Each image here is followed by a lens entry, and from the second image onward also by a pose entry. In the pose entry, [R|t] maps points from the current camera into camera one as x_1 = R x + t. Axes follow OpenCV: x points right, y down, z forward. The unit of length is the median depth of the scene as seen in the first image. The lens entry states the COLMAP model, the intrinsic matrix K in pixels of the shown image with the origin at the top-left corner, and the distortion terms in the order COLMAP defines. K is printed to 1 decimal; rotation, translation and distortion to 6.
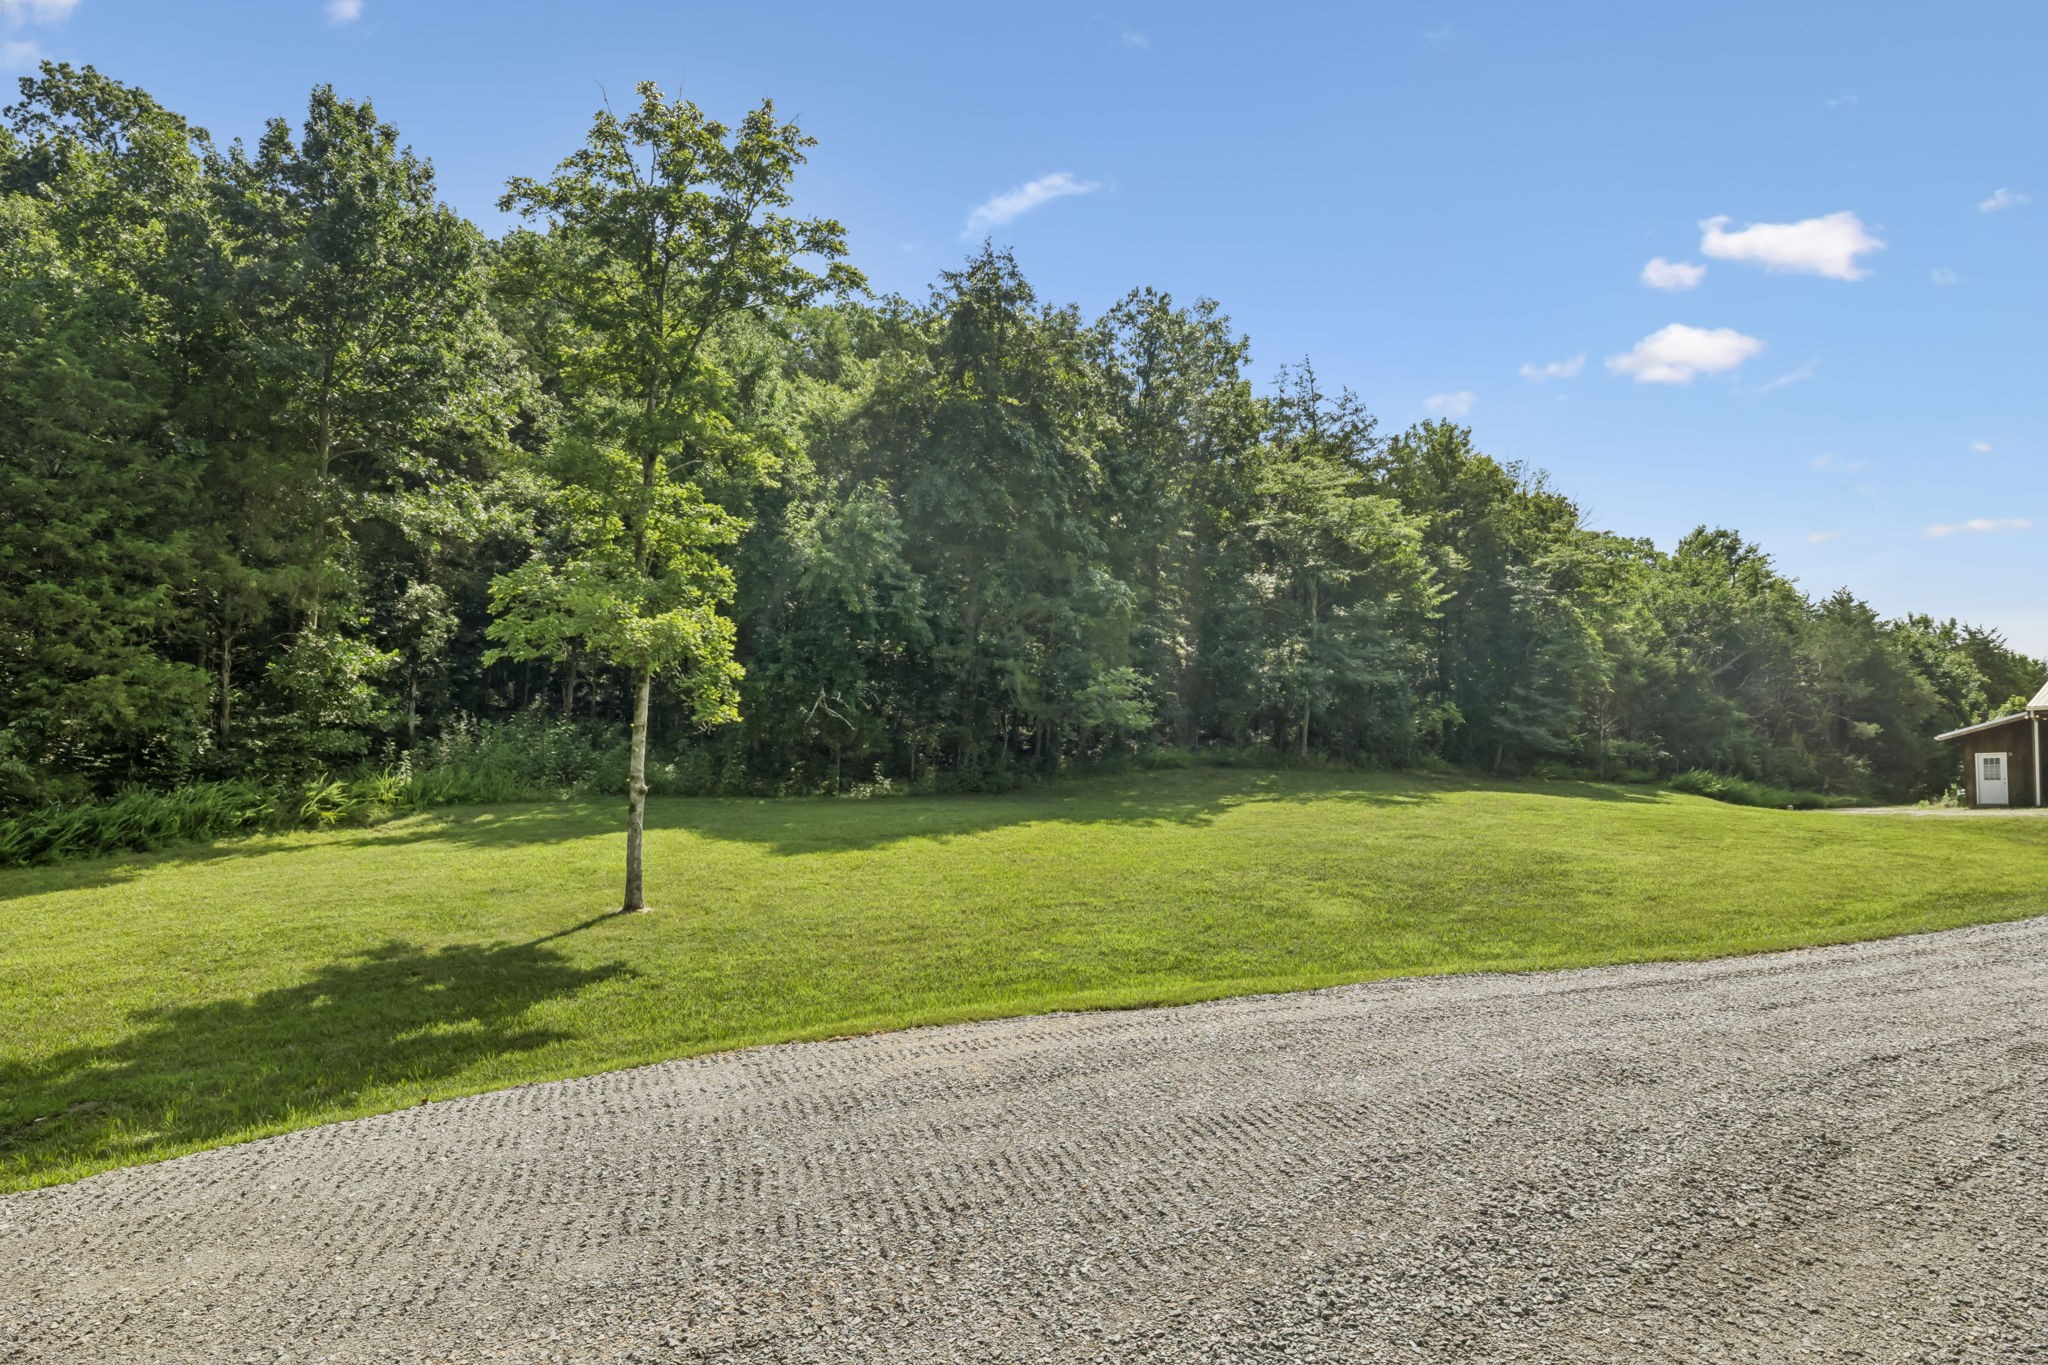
lens RADIAL K [[1127.6, 0, 1049.9], [0, 1127.6, 727.6], [0, 0, 1]] dist [-0.001280, -0.005692]
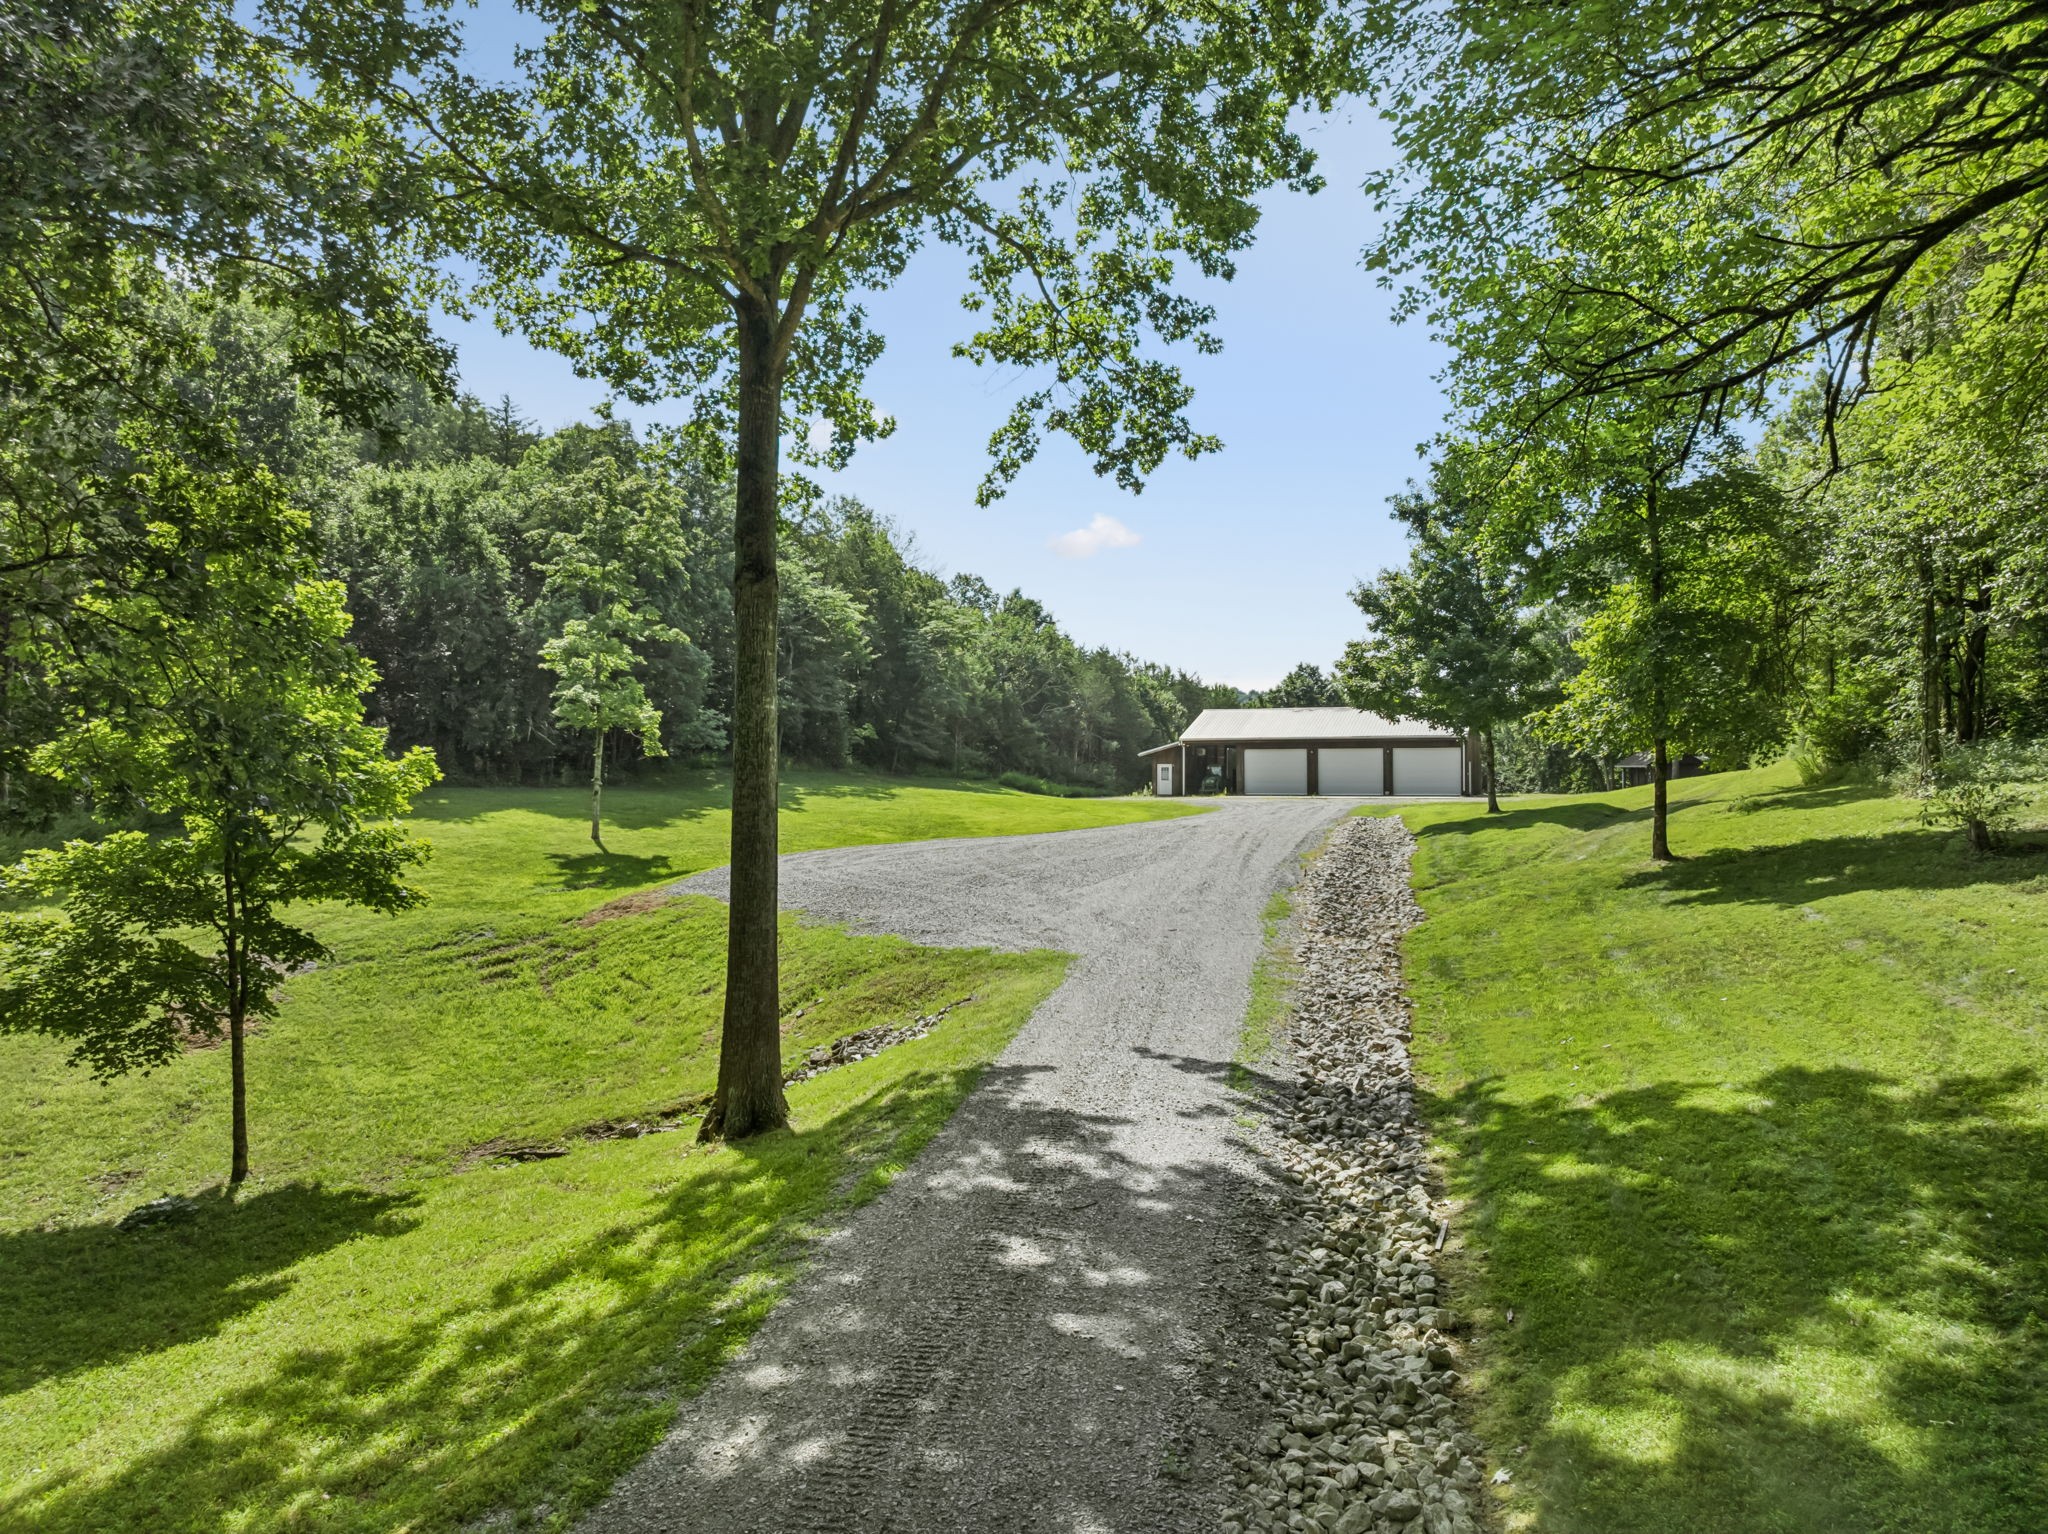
lens RADIAL K [[1440.2, 0, 1033.4], [0, 1440.2, 773.3], [0, 0, 1]] dist [-0.042069, 0.008796]
pose [[0.855543, 0.009086, 0.517653, -0.470253], [-0.036265, 0.998442, 0.042410, -0.050076], [-0.516461, -0.055056, 0.854539, -0.780391]]
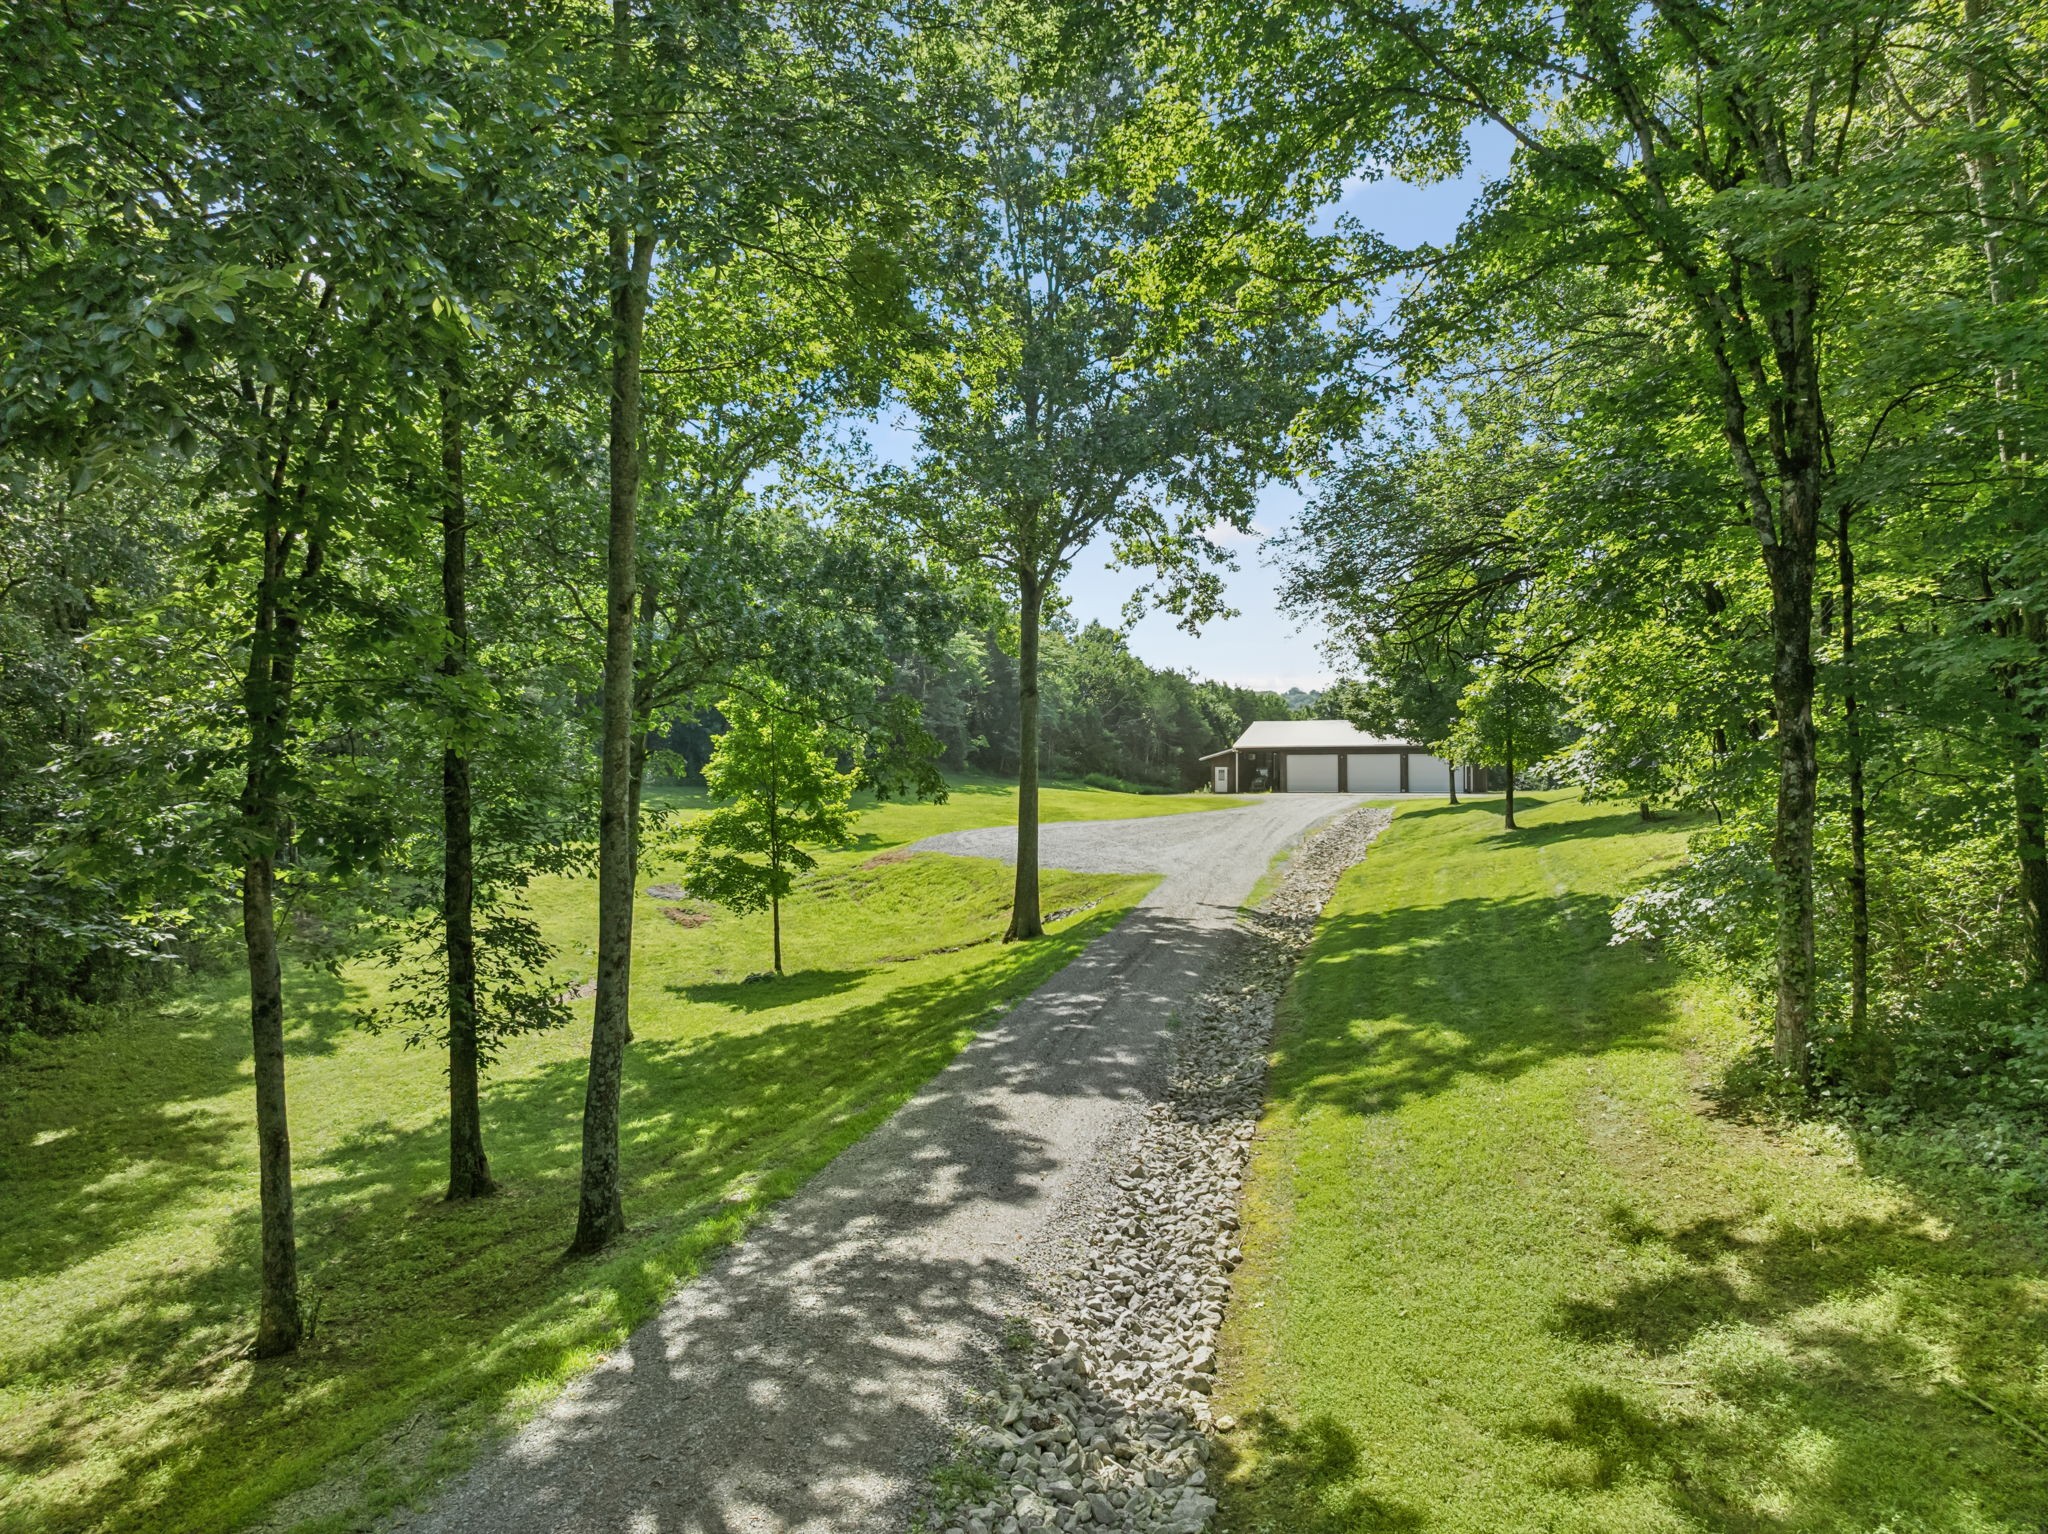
lens RADIAL K [[1440.2, 0, 1015.4], [0, 1440.2, 762.0], [0, 0, 1]] dist [-0.042069, 0.008796]
pose [[0.882549, 0.010935, 0.470094, -0.761404], [-0.032245, 0.998784, 0.037302, -0.075519], [-0.469114, -0.048079, 0.881828, -1.191017]]
